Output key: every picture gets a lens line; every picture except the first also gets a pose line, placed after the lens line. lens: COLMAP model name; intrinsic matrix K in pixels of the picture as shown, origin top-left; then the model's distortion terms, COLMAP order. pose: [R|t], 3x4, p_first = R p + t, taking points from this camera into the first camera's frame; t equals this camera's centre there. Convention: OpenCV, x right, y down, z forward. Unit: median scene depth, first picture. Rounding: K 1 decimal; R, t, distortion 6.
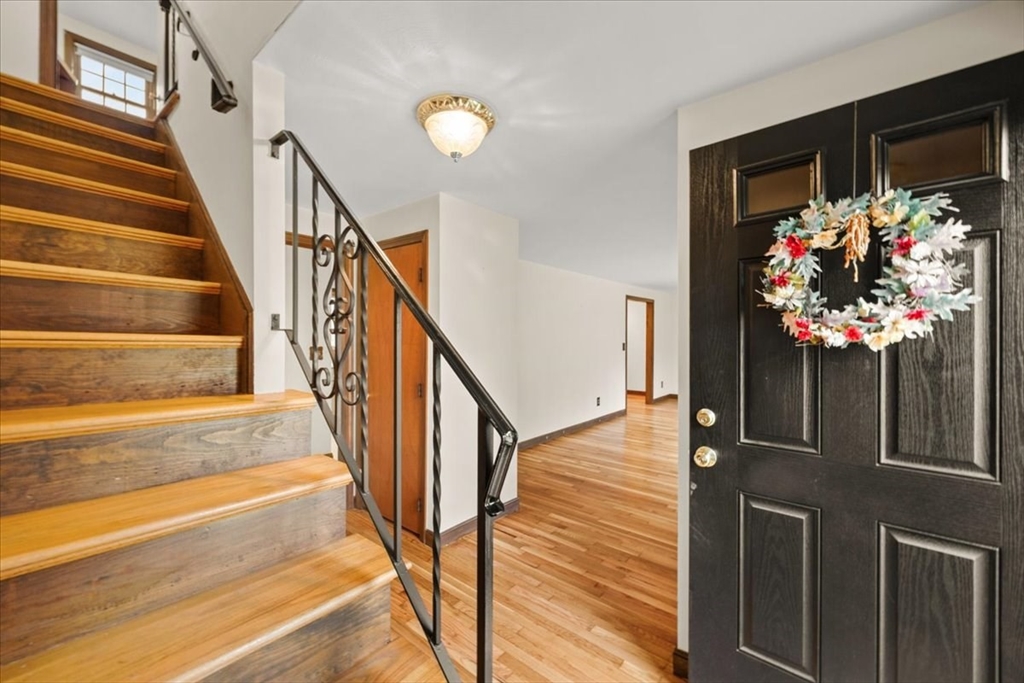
lens RADIAL K [[403.5, 0, 508.8], [0, 403.5, 343.0], [0, 0, 1]] dist [-0.004157, -0.000491]
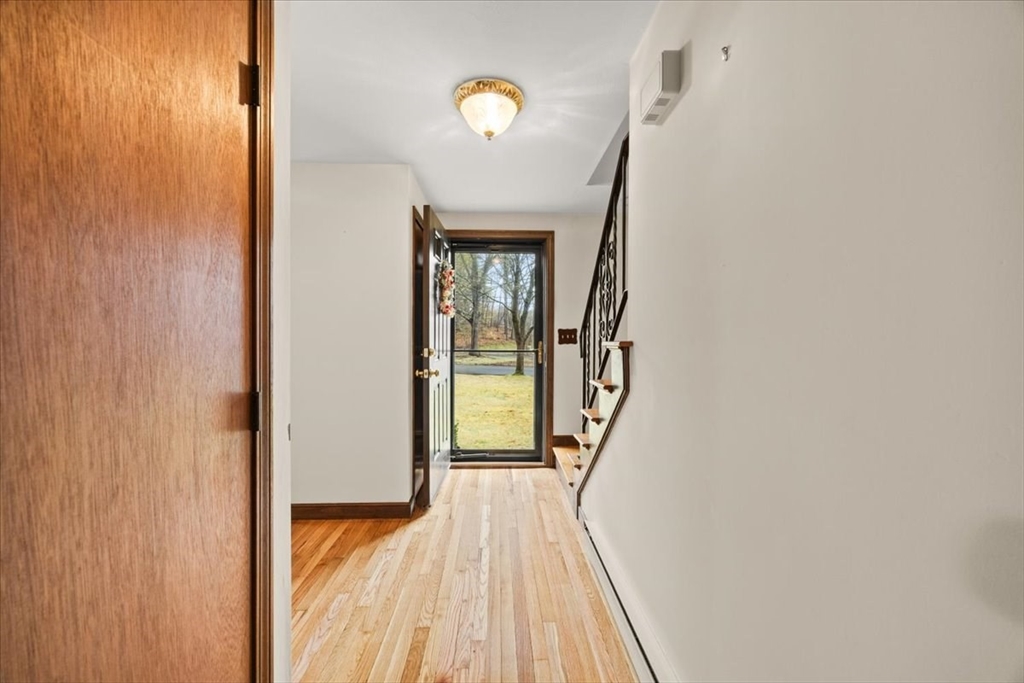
lens RADIAL K [[403.5, 0, 510.6], [0, 403.5, 339.9], [0, 0, 1]] dist [-0.004157, -0.000491]
pose [[-0.673019, -0.004061, 0.739614, -0.905918], [0.002027, 0.999971, 0.007335, 0.086280], [-0.739623, 0.006435, -0.672991, 1.539747]]
